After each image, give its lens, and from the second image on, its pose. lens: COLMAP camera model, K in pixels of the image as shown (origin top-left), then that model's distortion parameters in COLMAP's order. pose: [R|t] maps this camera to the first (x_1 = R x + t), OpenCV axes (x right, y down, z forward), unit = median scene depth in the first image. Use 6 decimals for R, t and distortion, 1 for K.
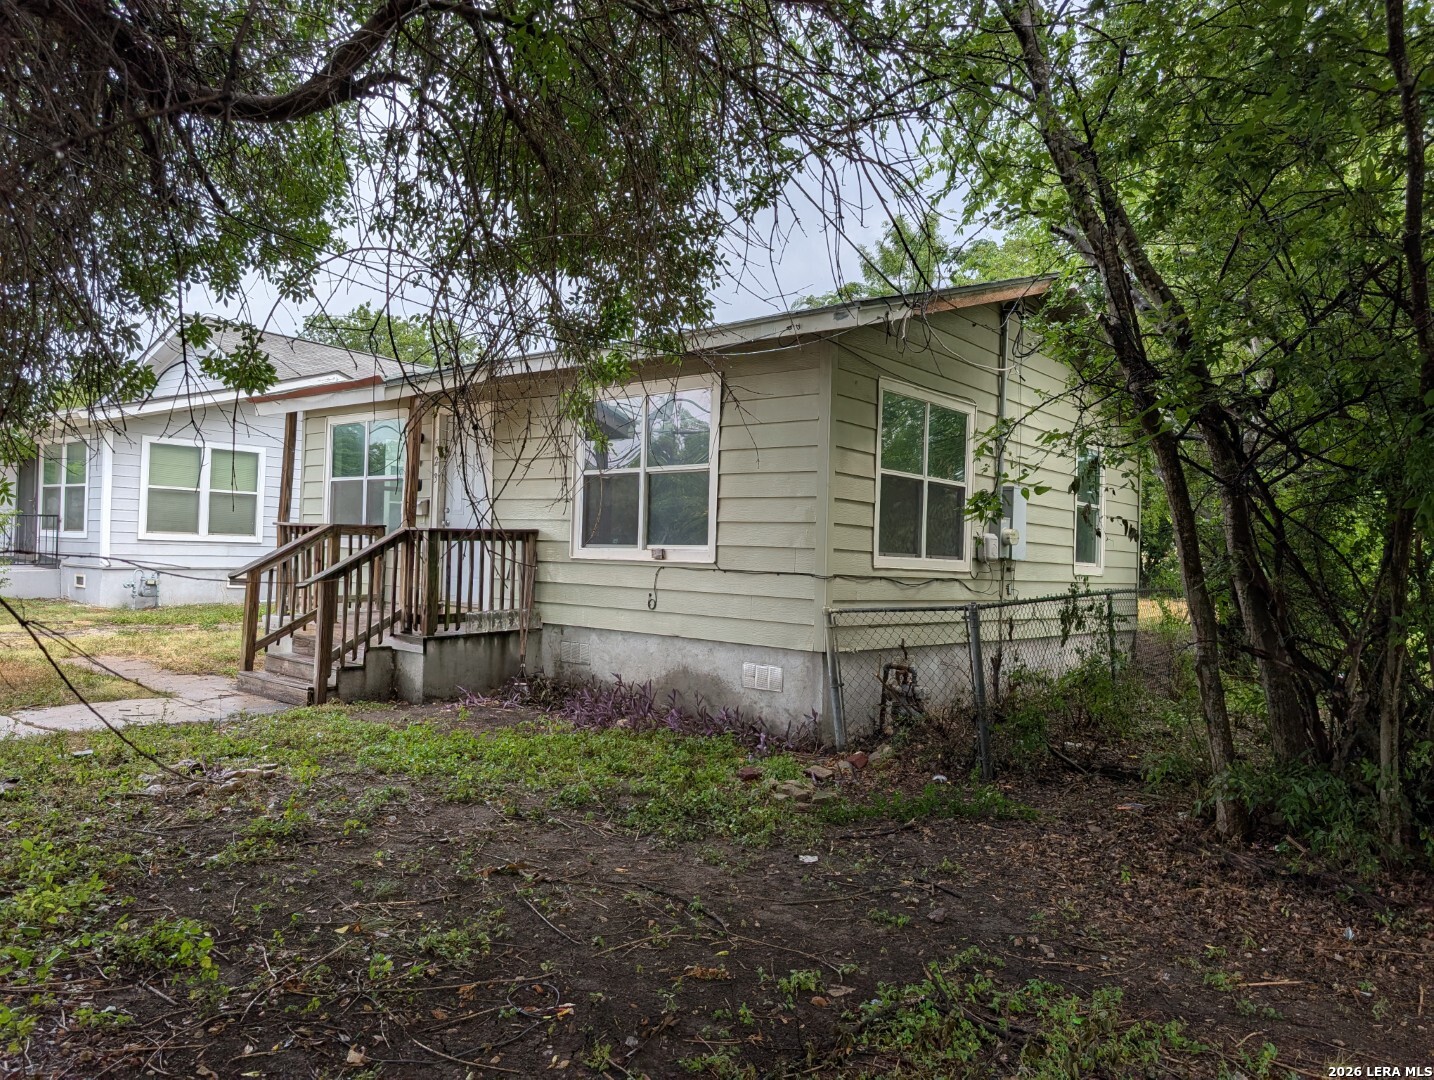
lens RADIAL K [[1026.2, 0, 717.0], [0, 1026.2, 540.0], [0, 0, 1]] dist [0.006783, -0.001045]
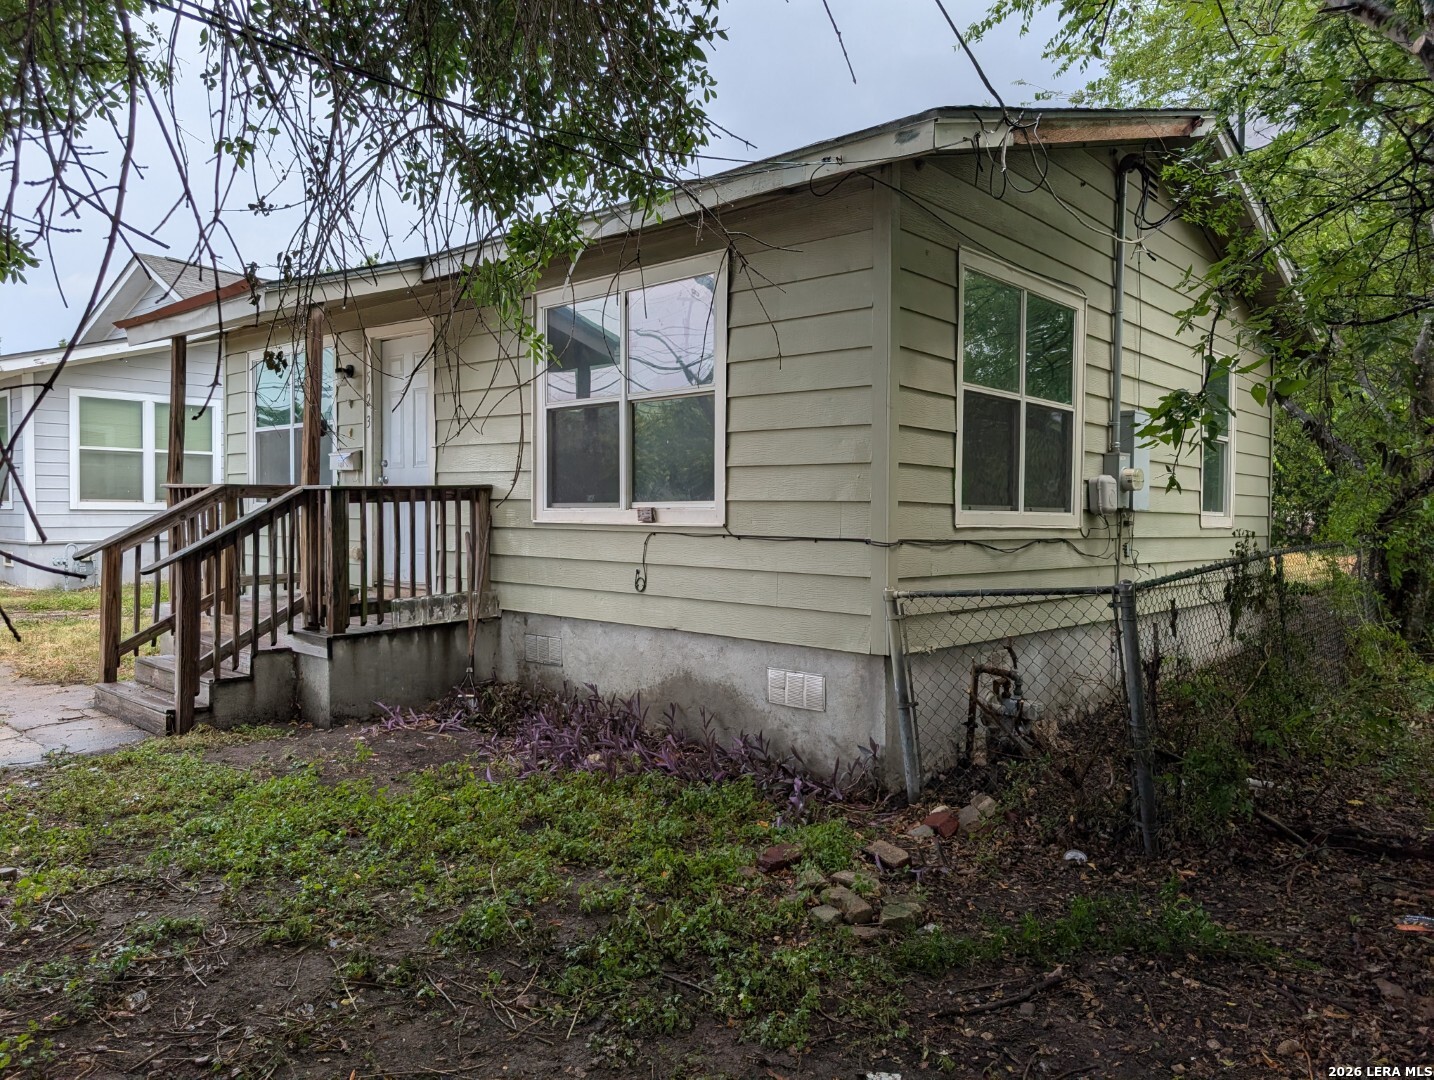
lens RADIAL K [[1026.2, 0, 717.0], [0, 1026.2, 540.0], [0, 0, 1]] dist [0.006783, -0.001045]
pose [[0.999108, -0.021943, -0.036069, 0.016779], [0.023473, 0.998818, 0.042558, 0.002198], [0.035092, -0.043367, 0.998443, 0.286562]]
